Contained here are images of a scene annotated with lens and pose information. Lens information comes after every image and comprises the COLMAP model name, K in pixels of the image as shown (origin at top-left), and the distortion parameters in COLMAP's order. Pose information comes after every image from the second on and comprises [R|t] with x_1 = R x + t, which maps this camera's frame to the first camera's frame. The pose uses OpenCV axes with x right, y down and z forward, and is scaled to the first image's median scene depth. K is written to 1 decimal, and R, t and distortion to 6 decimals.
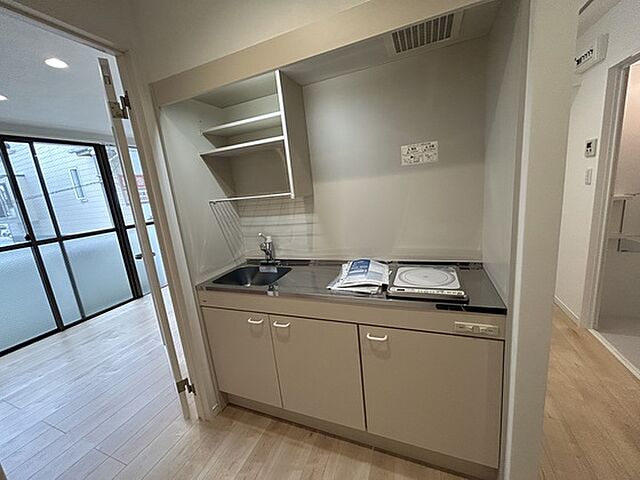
lens RADIAL K [[260.0, 0, 320.5], [0, 260.0, 240.1], [0, 0, 1]] dist [0.001493, -0.000512]
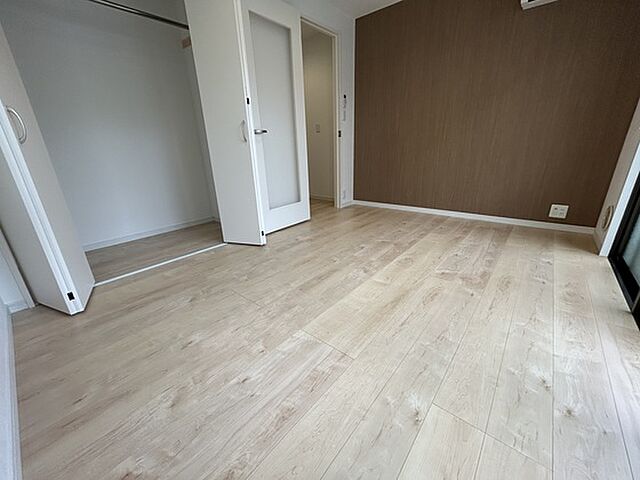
lens RADIAL K [[260.0, 0, 320.5], [0, 260.0, 240.8], [0, 0, 1]] dist [0.001493, -0.000512]
pose [[-0.945355, 0.022215, 0.325286, -0.660816], [0.186048, 0.856058, 0.482235, -0.049236], [-0.267751, 0.516402, -0.813412, 1.435191]]
